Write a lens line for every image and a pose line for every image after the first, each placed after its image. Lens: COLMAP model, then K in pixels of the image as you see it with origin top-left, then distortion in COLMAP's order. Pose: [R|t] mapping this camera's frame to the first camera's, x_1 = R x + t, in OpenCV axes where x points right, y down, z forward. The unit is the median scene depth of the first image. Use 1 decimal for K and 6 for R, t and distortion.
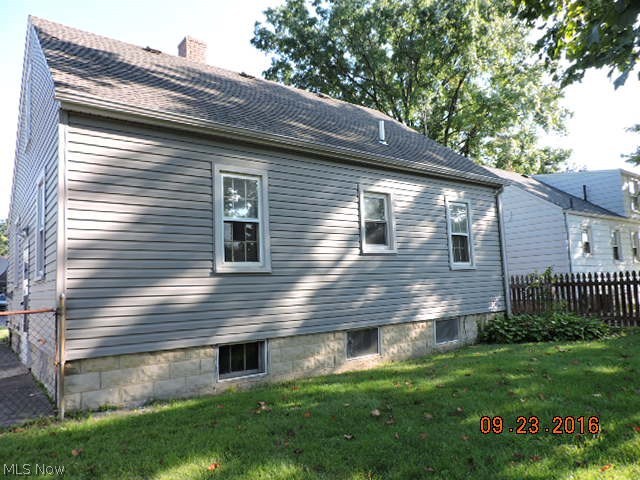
lens RADIAL K [[457.2, 0, 320.0], [0, 457.2, 240.2], [0, 0, 1]] dist [-0.023681, 0.003472]
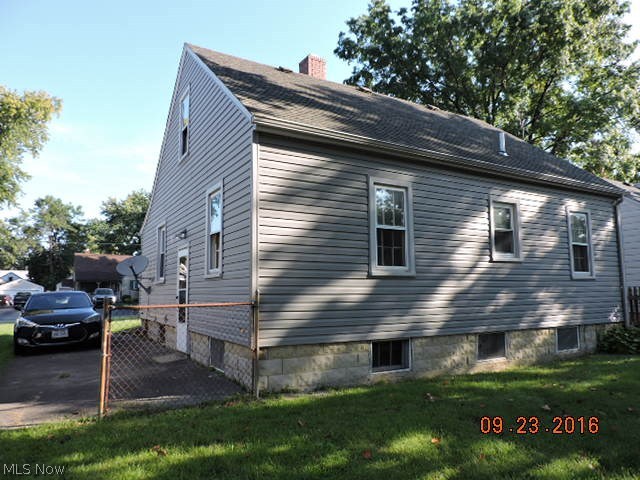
lens RADIAL K [[457.2, 0, 320.2], [0, 457.2, 240.4], [0, 0, 1]] dist [-0.023681, 0.003472]
pose [[0.991151, 0.019743, -0.131265, -0.168886], [-0.020963, 0.999749, -0.007914, -0.001747], [0.131076, 0.010596, 0.991316, -0.093413]]
